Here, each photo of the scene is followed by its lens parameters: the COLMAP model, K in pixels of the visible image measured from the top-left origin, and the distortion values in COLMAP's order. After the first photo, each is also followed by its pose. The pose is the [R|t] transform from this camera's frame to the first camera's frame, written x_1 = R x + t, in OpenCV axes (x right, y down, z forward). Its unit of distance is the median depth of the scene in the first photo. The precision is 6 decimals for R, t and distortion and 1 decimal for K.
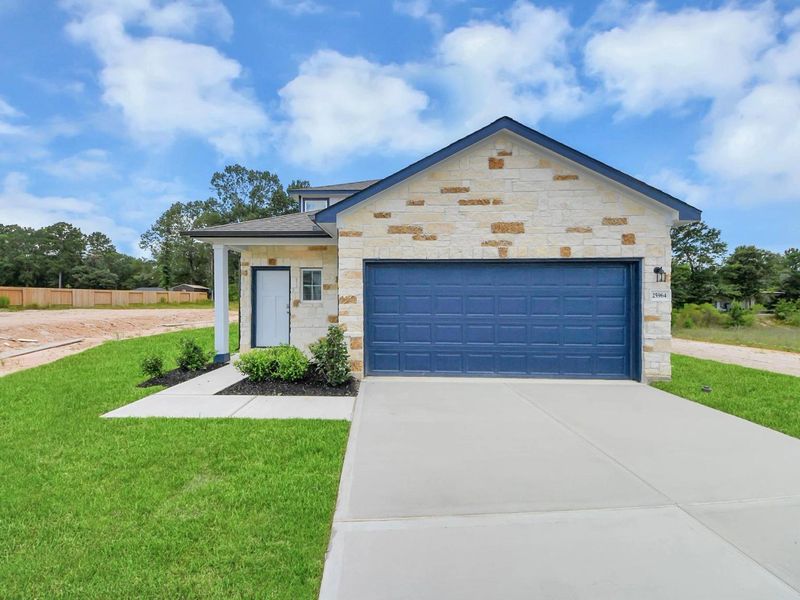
lens RADIAL K [[323.5, 0, 393.3], [0, 323.5, 304.8], [0, 0, 1]] dist [0.029153, -0.023524]
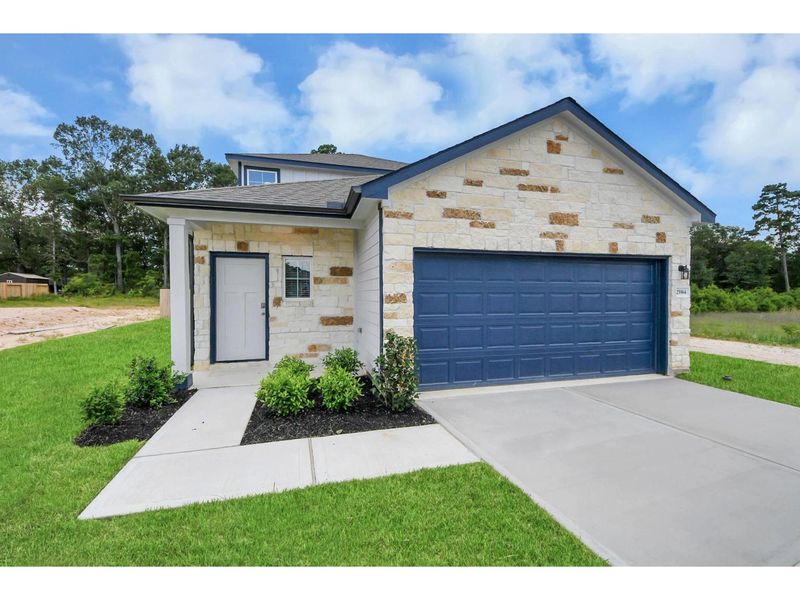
lens RADIAL K [[344.6, 0, 400.0], [0, 344.6, 300.0], [0, 0, 1]] dist [0.019157, -0.022075]
pose [[0.954654, -0.009653, 0.297562, -0.380579], [0.007555, 0.999938, 0.008202, -0.018865], [-0.297623, -0.005582, 0.954667, 0.198159]]
